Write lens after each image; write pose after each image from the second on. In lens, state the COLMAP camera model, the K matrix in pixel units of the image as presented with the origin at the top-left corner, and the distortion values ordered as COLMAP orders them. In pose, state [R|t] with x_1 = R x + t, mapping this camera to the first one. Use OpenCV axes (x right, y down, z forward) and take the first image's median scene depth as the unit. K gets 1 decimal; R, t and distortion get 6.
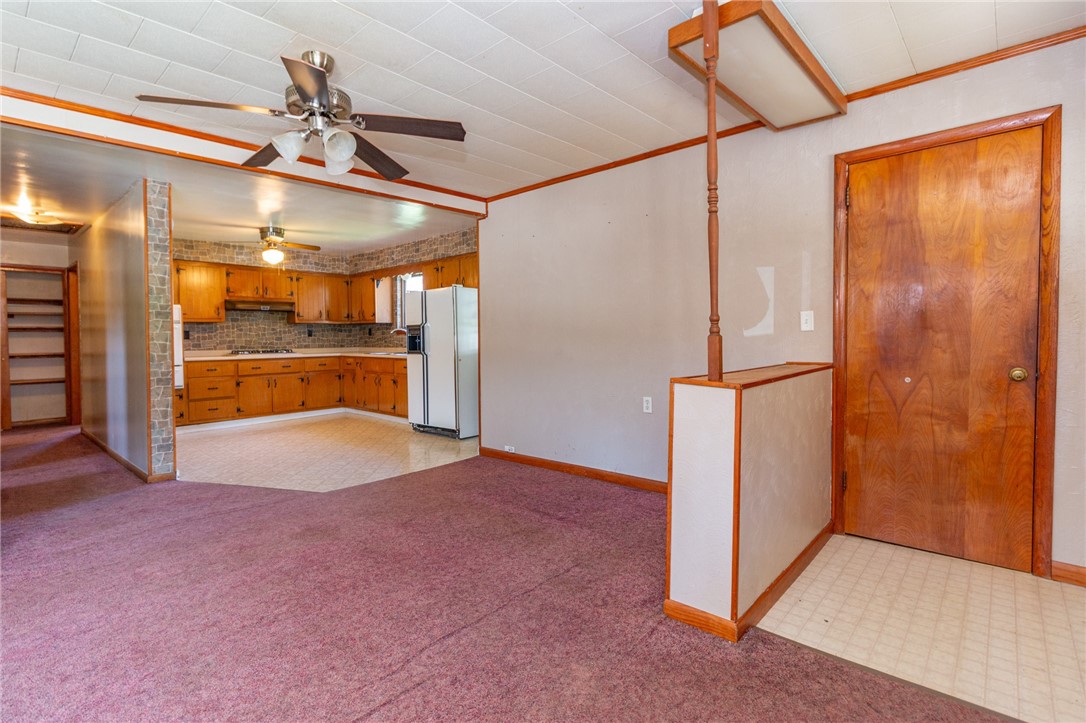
lens RADIAL K [[518.0, 0, 545.3], [0, 518.0, 353.4], [0, 0, 1]] dist [-0.000194, 0.000332]
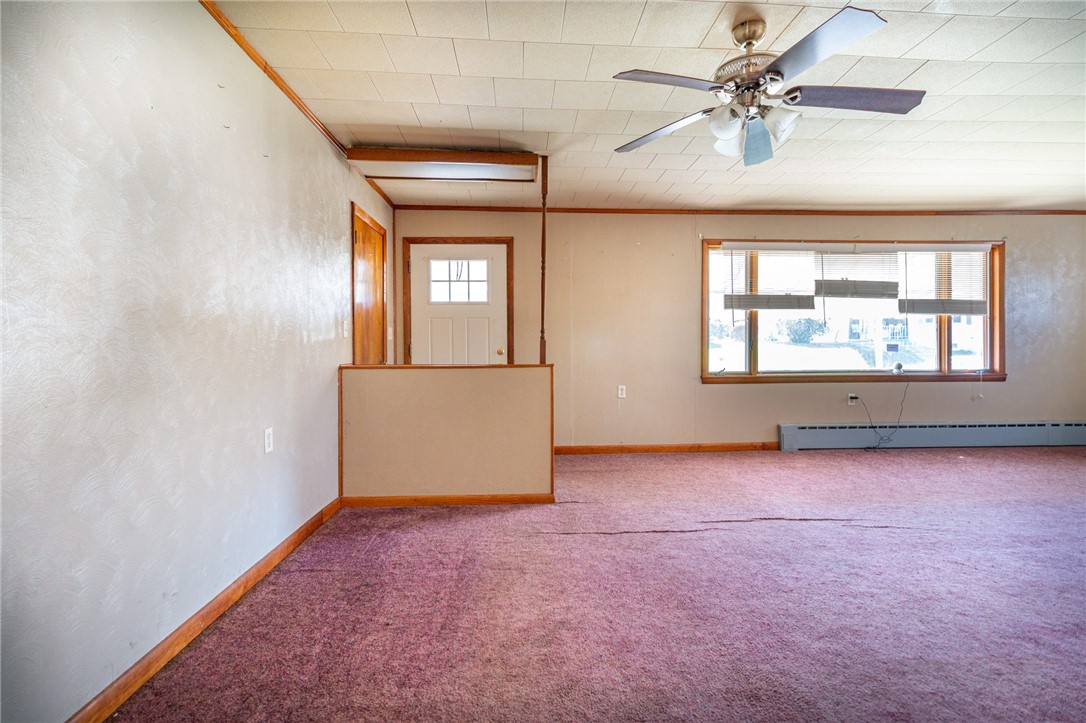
lens RADIAL K [[505.9, 0, 546.2], [0, 505.9, 353.6], [0, 0, 1]] dist [0.001075, 0.000472]
pose [[-0.704118, 0.003751, 0.710073, -0.315200], [0.031067, 0.999191, 0.025528, -0.010862], [-0.709403, 0.040035, -0.703665, 0.734364]]
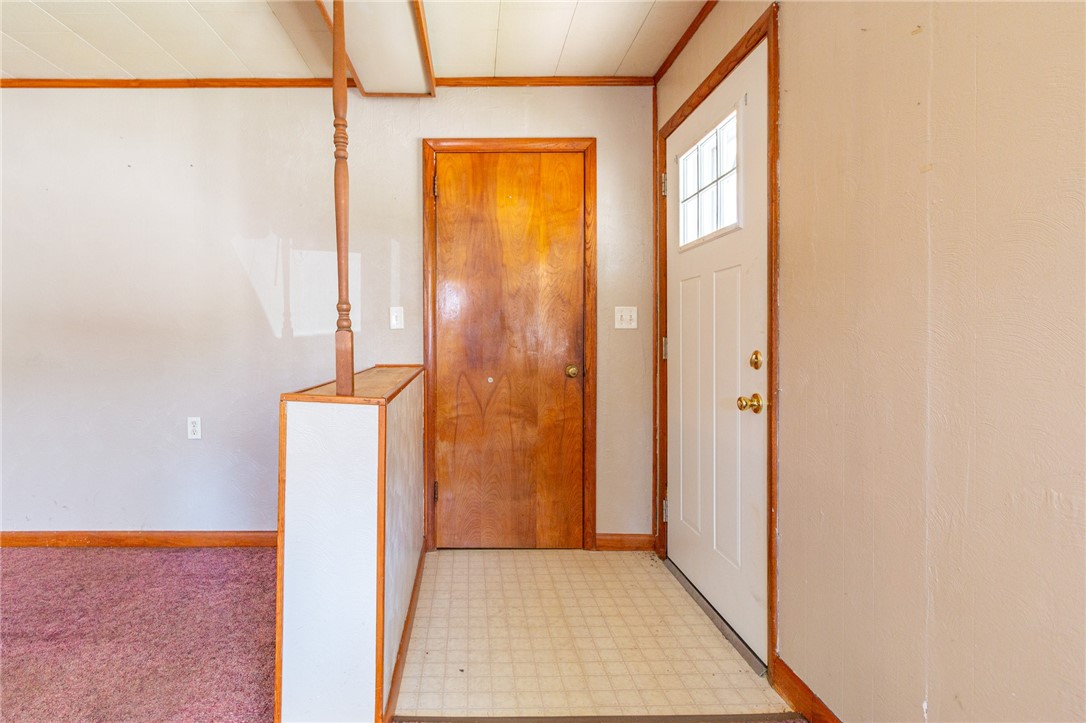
lens RADIAL K [[555.7, 0, 469.1], [0, 555.7, 344.9], [0, 0, 1]] dist [-0.000452, 0.000471]
pose [[0.751573, 0.000056, 0.659650, -0.015359], [0.012002, 0.999833, -0.013759, -0.000938], [-0.659541, 0.018258, 0.751447, 0.098199]]
